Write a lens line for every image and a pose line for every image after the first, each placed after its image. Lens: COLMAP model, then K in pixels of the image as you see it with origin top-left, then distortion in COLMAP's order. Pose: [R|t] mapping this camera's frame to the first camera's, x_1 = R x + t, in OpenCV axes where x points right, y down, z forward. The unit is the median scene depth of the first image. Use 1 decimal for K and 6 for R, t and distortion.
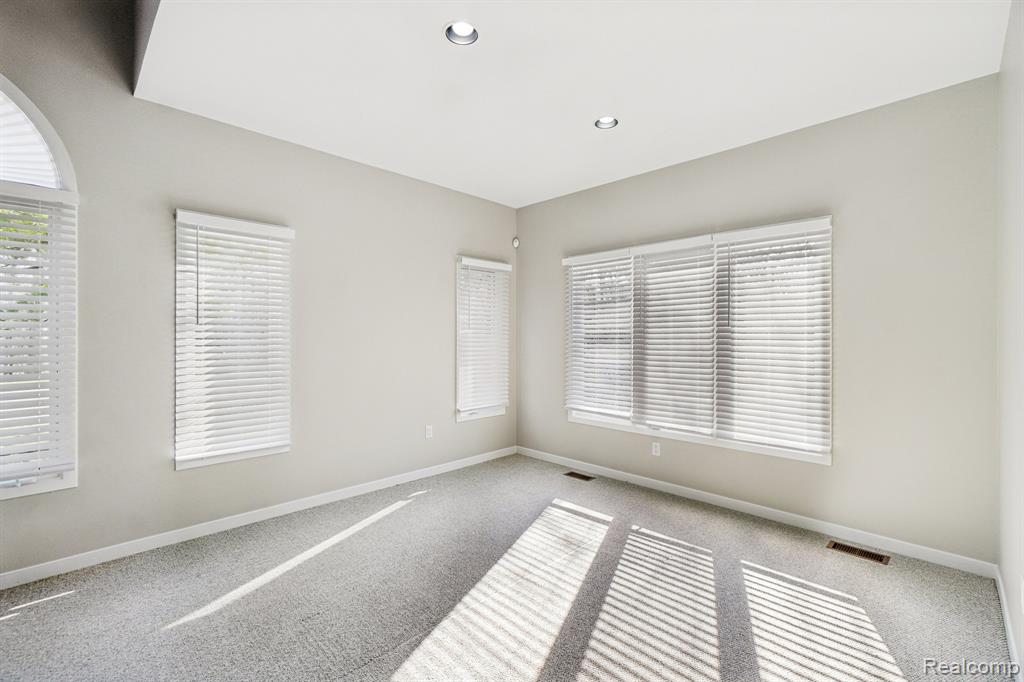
lens RADIAL K [[444.9, 0, 516.7], [0, 444.9, 337.8], [0, 0, 1]] dist [-0.006942, 0.000742]
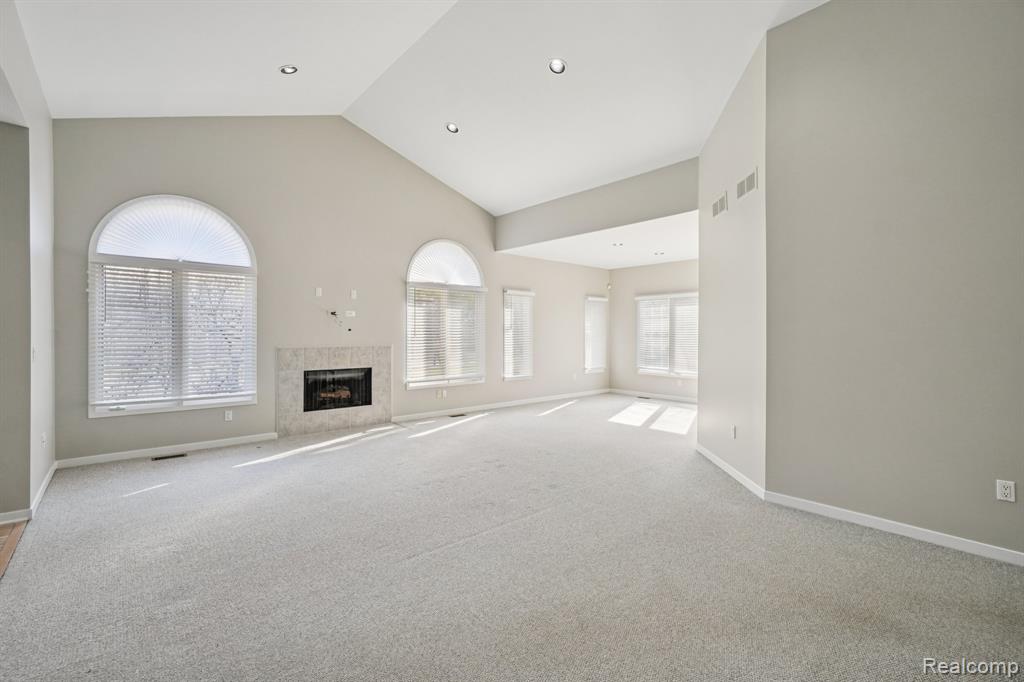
lens RADIAL K [[444.9, 0, 522.5], [0, 444.9, 331.7], [0, 0, 1]] dist [-0.006942, 0.000742]
pose [[0.998025, 0.000462, -0.062815, -0.321732], [-0.000701, 0.999993, -0.003790, -0.003936], [0.062813, 0.003826, 0.998018, -1.239737]]
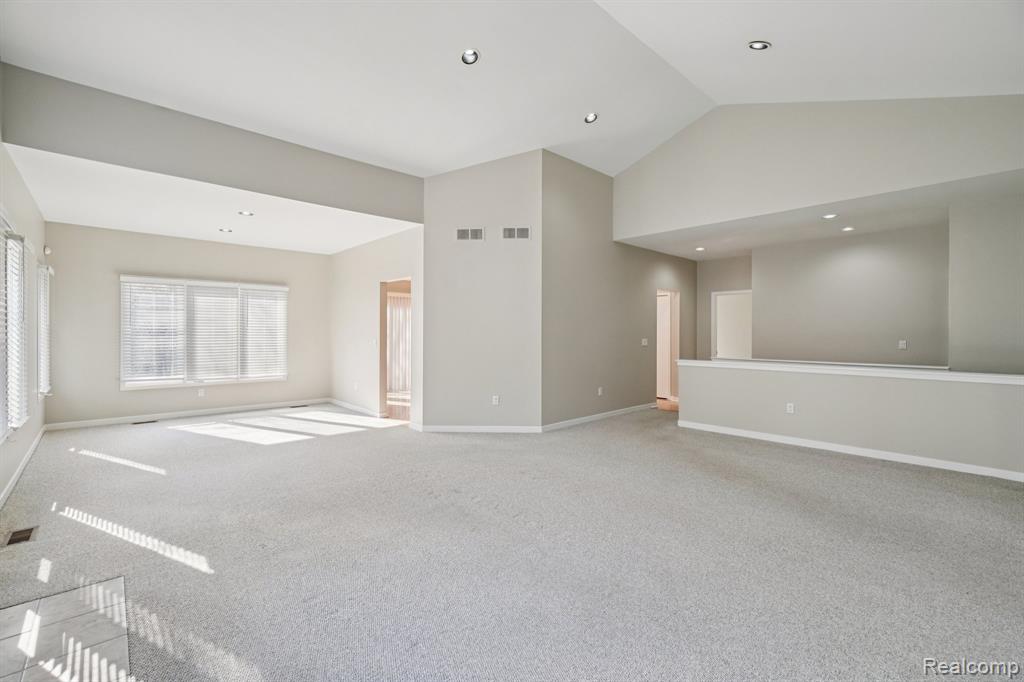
lens RADIAL K [[444.9, 0, 512.6], [0, 444.9, 334.6], [0, 0, 1]] dist [-0.006942, 0.000742]
pose [[0.052465, -0.012522, 0.998544, -1.331902], [-0.006938, 0.999893, 0.012904, -0.018716], [-0.998599, -0.007605, 0.052373, -0.344815]]
